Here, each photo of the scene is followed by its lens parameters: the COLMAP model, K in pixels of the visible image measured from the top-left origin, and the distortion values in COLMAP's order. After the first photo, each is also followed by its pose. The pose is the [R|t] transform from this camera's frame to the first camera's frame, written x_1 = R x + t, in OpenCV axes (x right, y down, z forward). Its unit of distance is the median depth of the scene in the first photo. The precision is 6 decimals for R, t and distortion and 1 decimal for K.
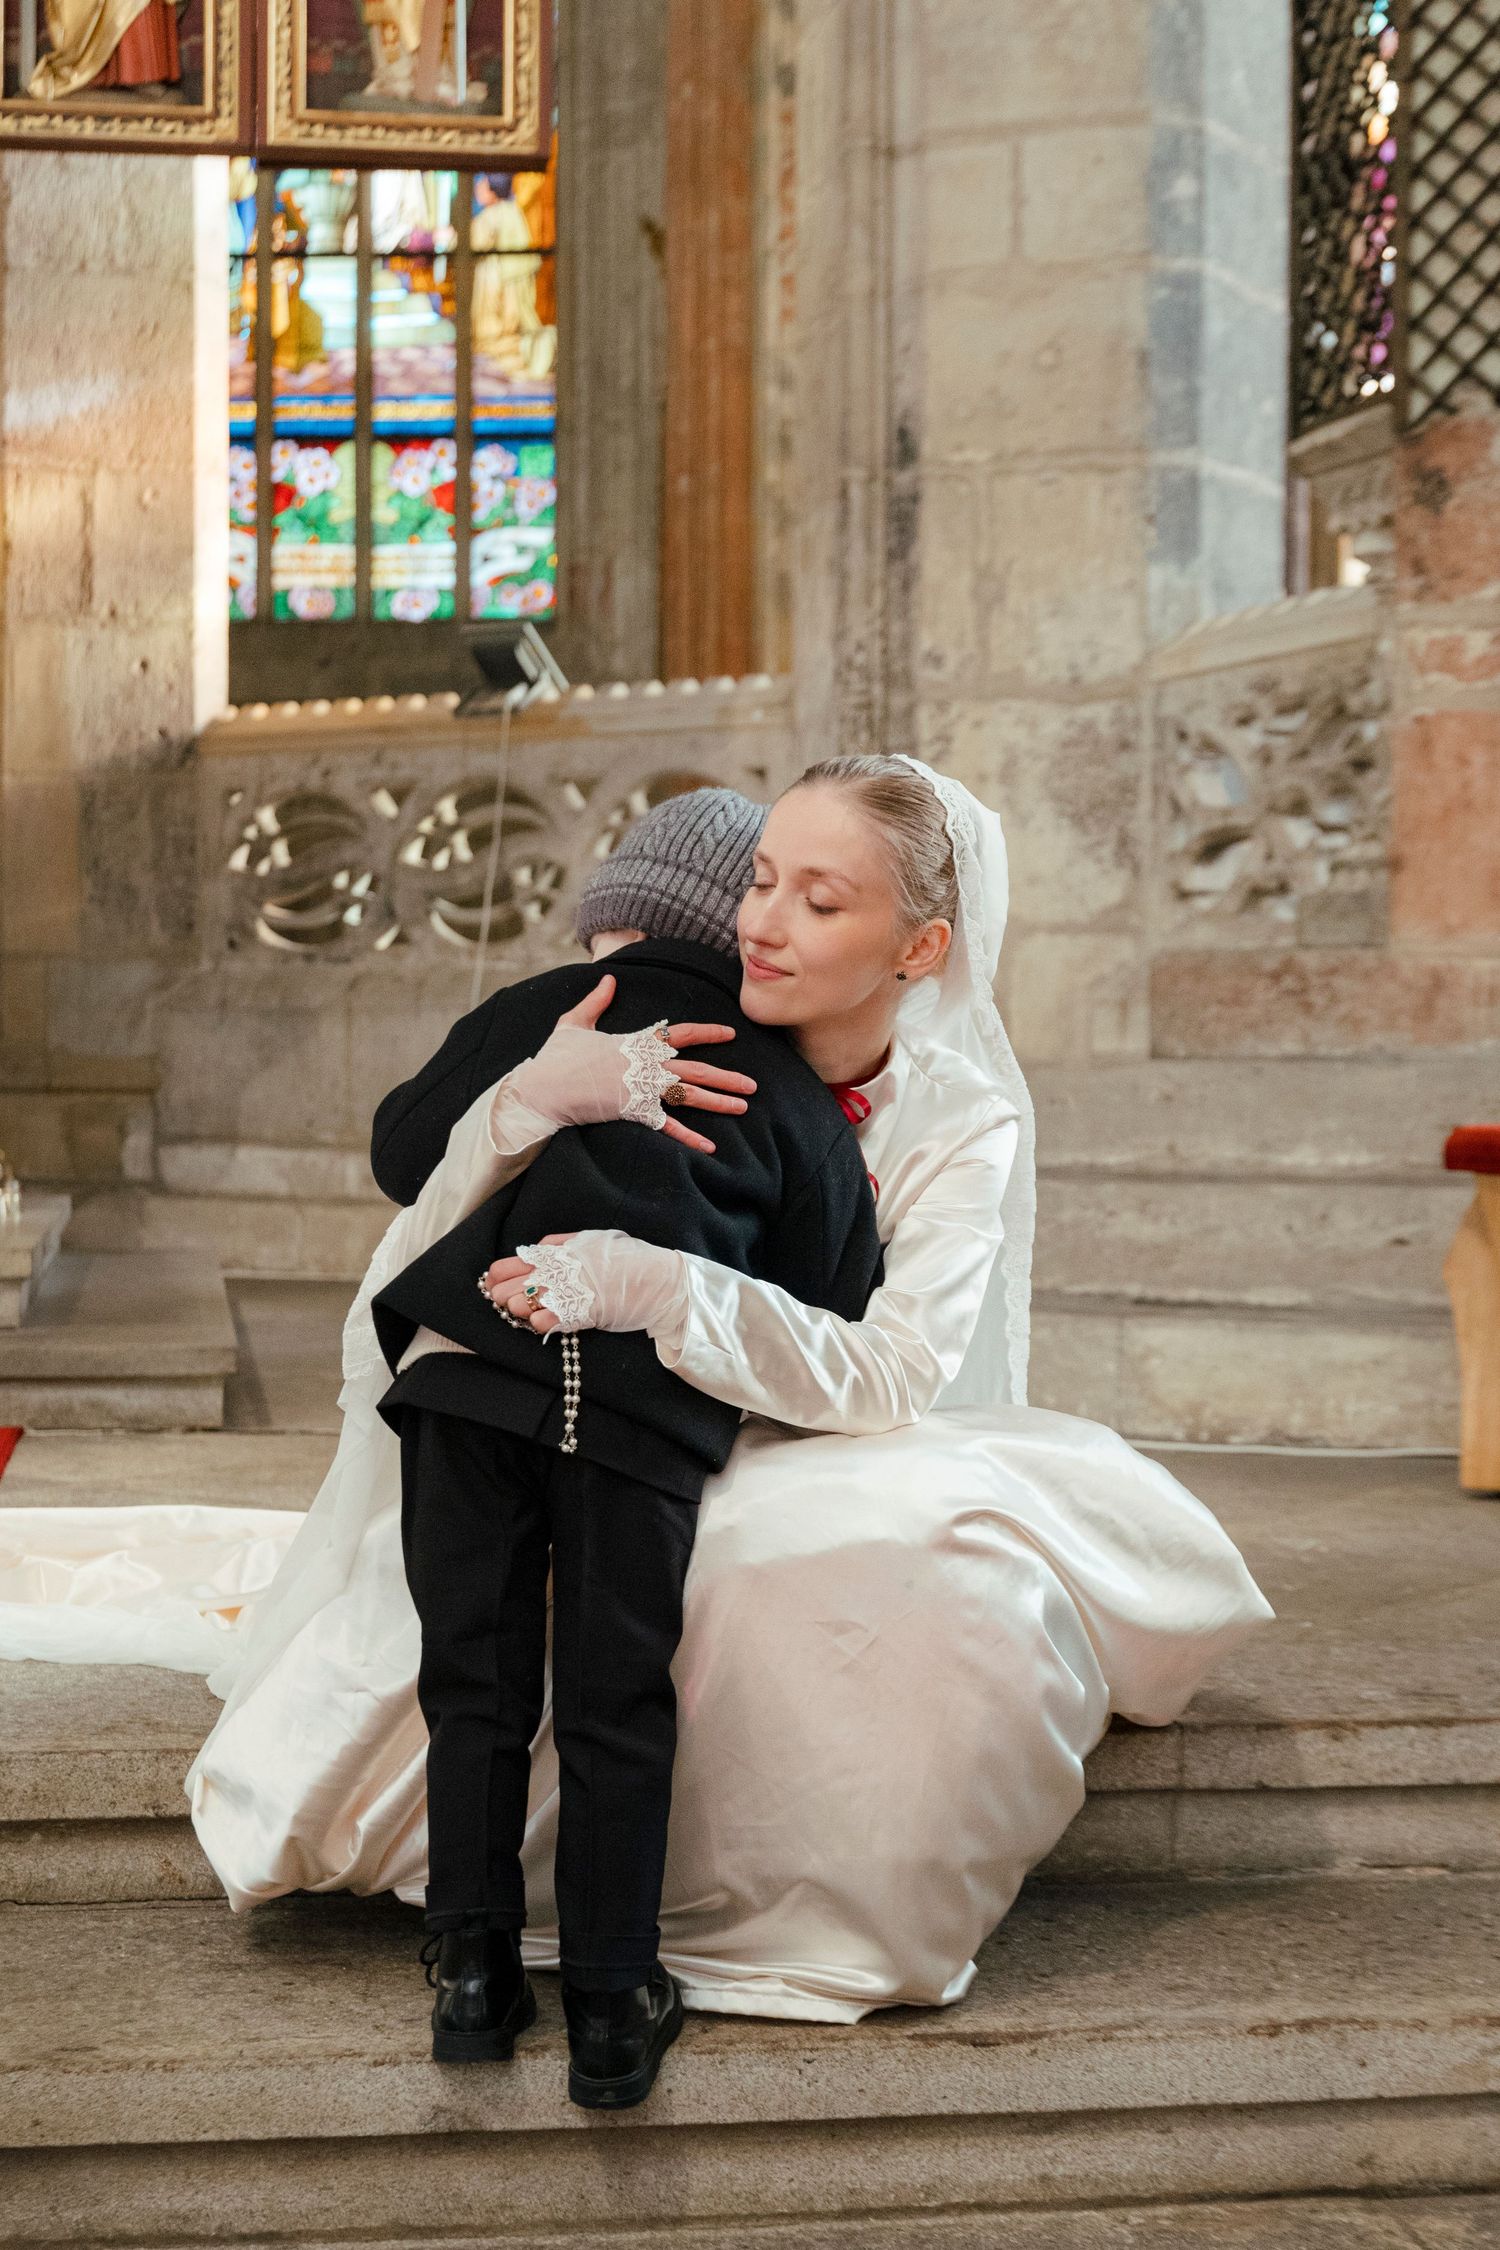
lens RADIAL K [[3566.6, 0, 615.9], [0, 3566.6, 1161.0], [0, 0, 1]] dist [0.042662, 0.000000]
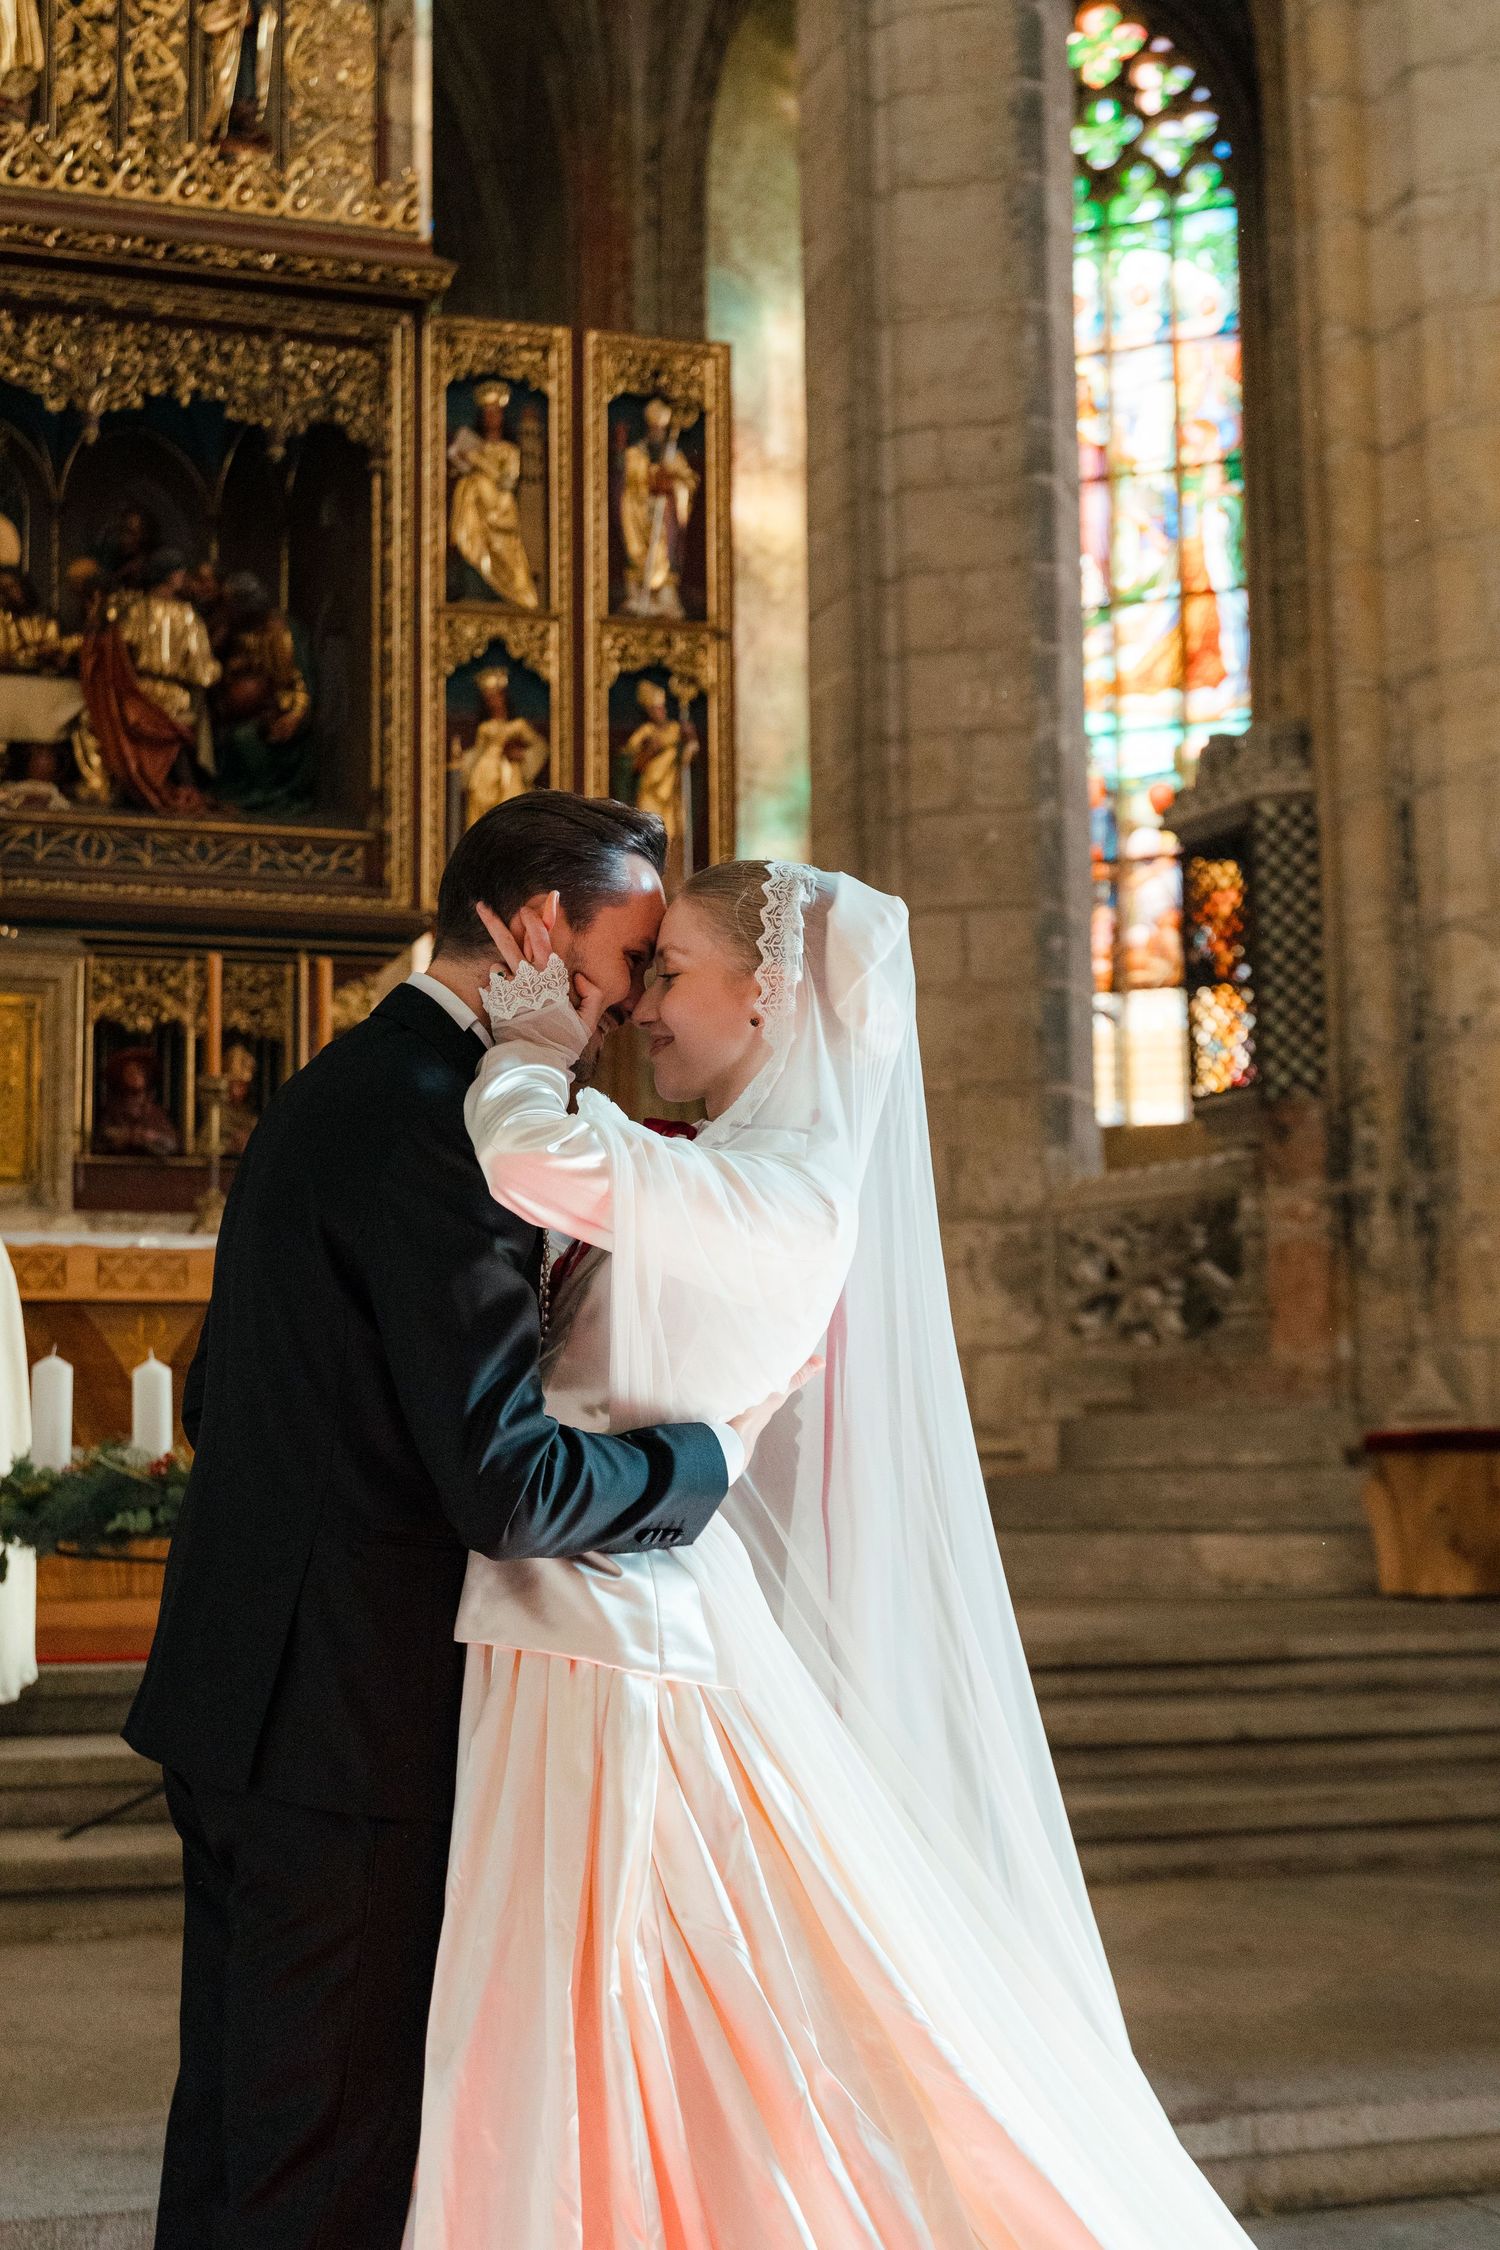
lens RADIAL K [[3077.6, 0, 701.8], [0, 3077.6, 1119.8], [0, 0, 1]] dist [0.008392, 0.000000]
pose [[0.983416, 0.003783, 0.181326, -0.304947], [0.022241, 0.989721, -0.141268, 0.034955], [-0.179997, 0.142958, 0.973224, -0.481963]]
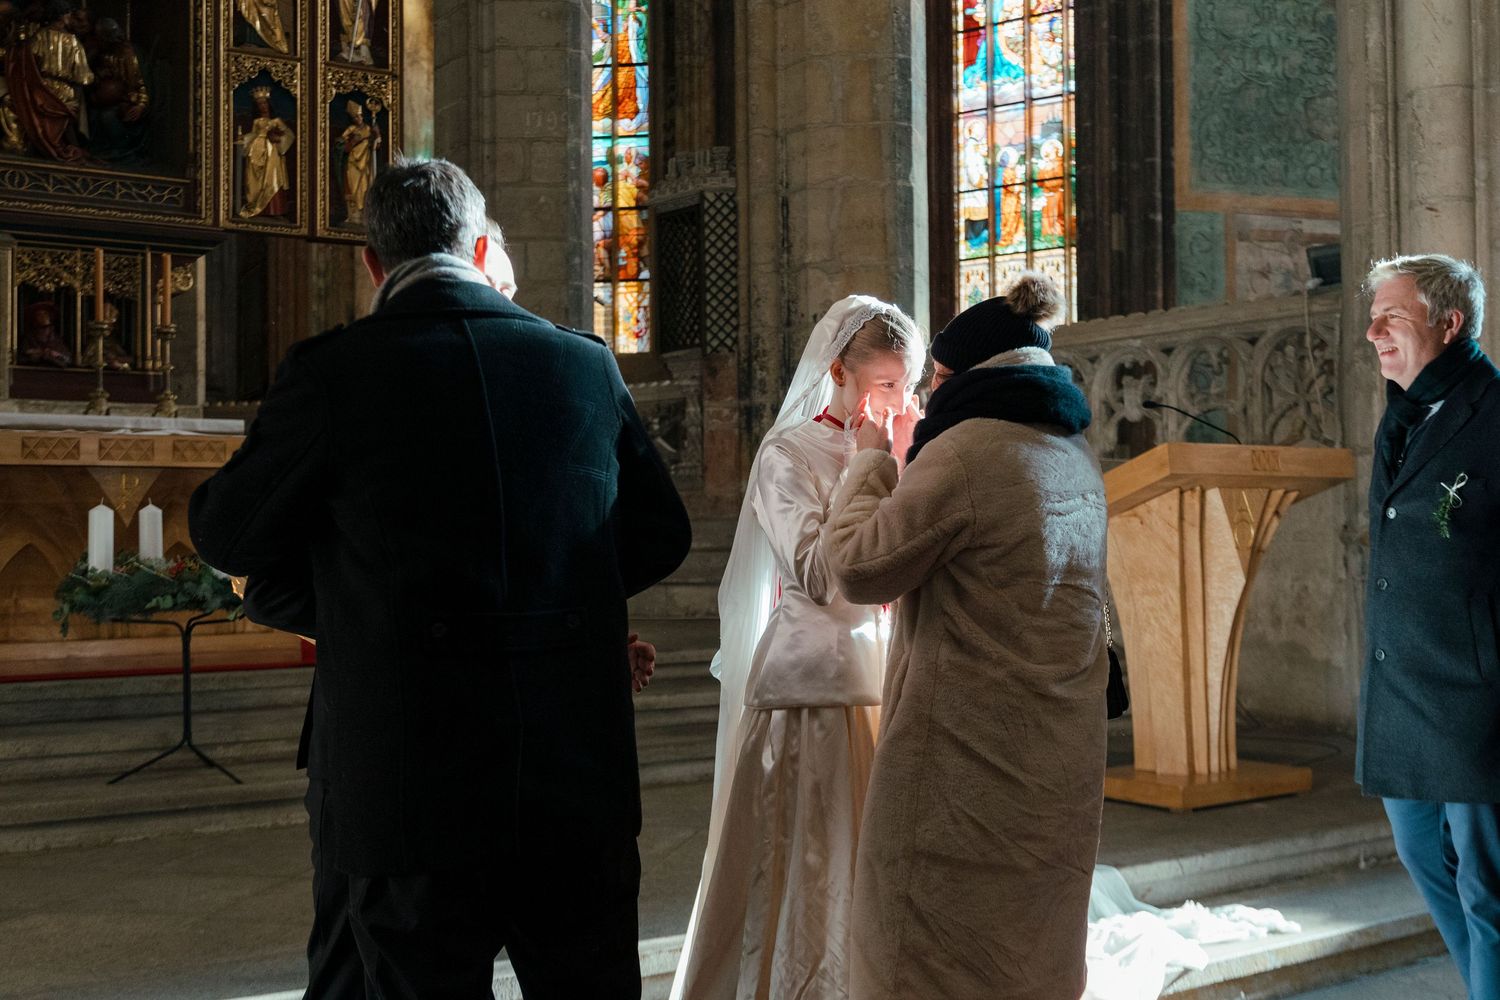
lens RADIAL K [[1671.6, 0, 743.8], [0, 1671.6, 474.1], [0, 0, 1]] dist [0.006725, 0.000000]
pose [[0.900108, -0.000527, 0.435667, -0.380444], [0.027747, 0.998038, -0.056120, 0.017485], [-0.434783, 0.062603, 0.898357, -0.451183]]
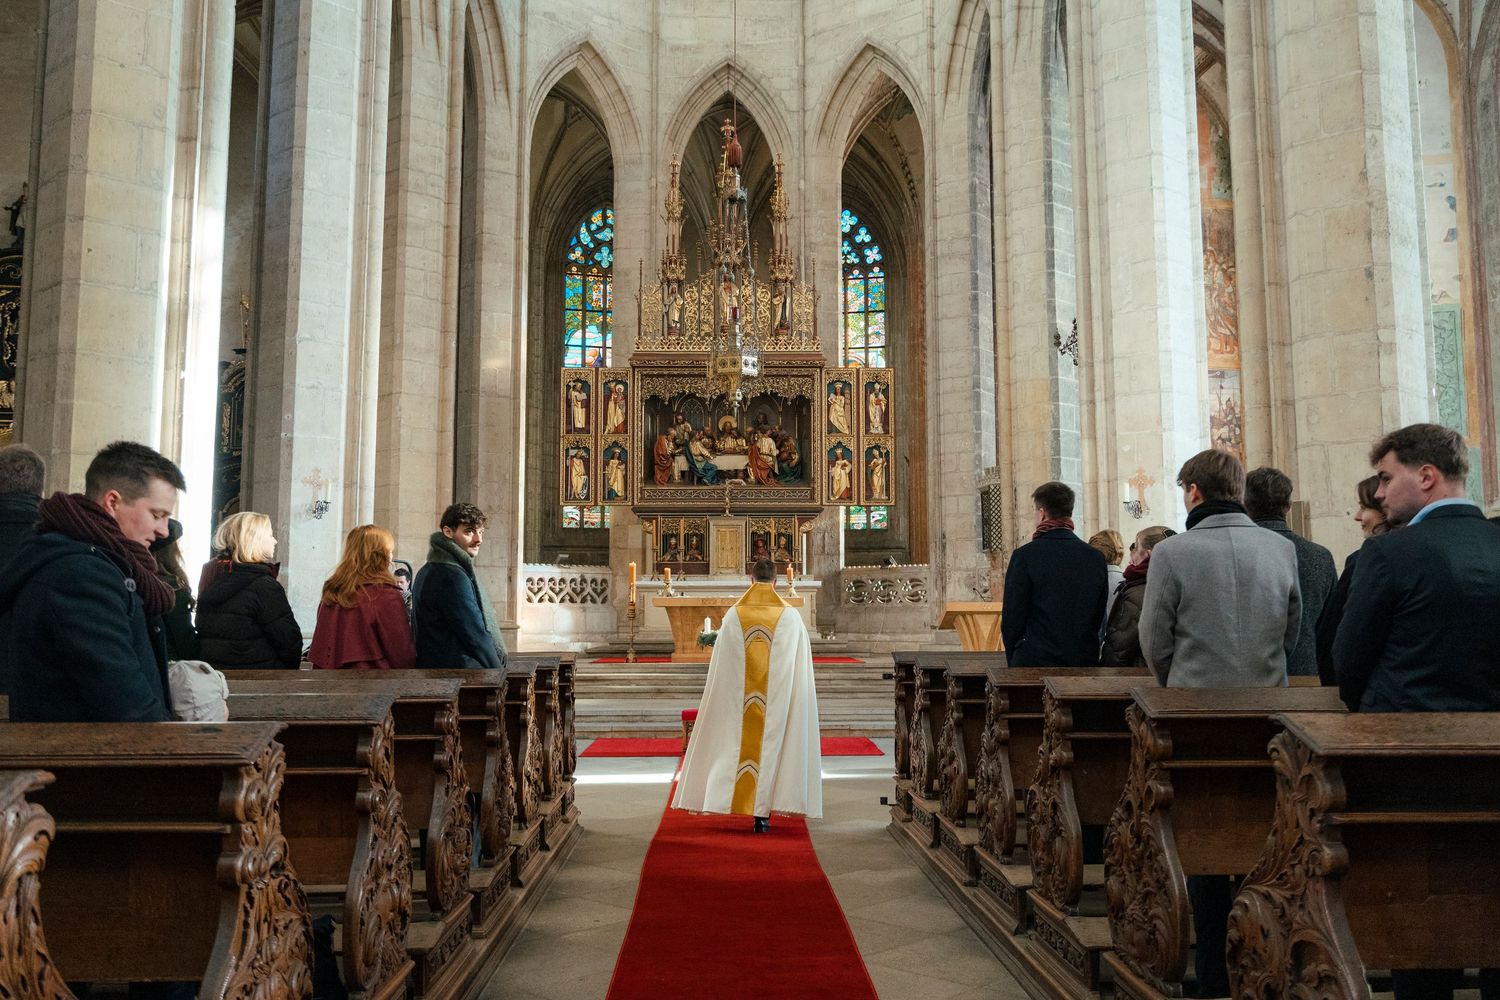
lens RADIAL K [[1321.8, 0, 739.5], [0, 1321.8, 488.5], [0, 0, 1]] dist [0.014311, 0.001039]
pose [[0.993589, -0.020405, -0.111200, -0.035195], [0.006182, 0.991912, -0.126777, 0.048942], [0.112888, 0.125277, 0.985678, -1.840981]]
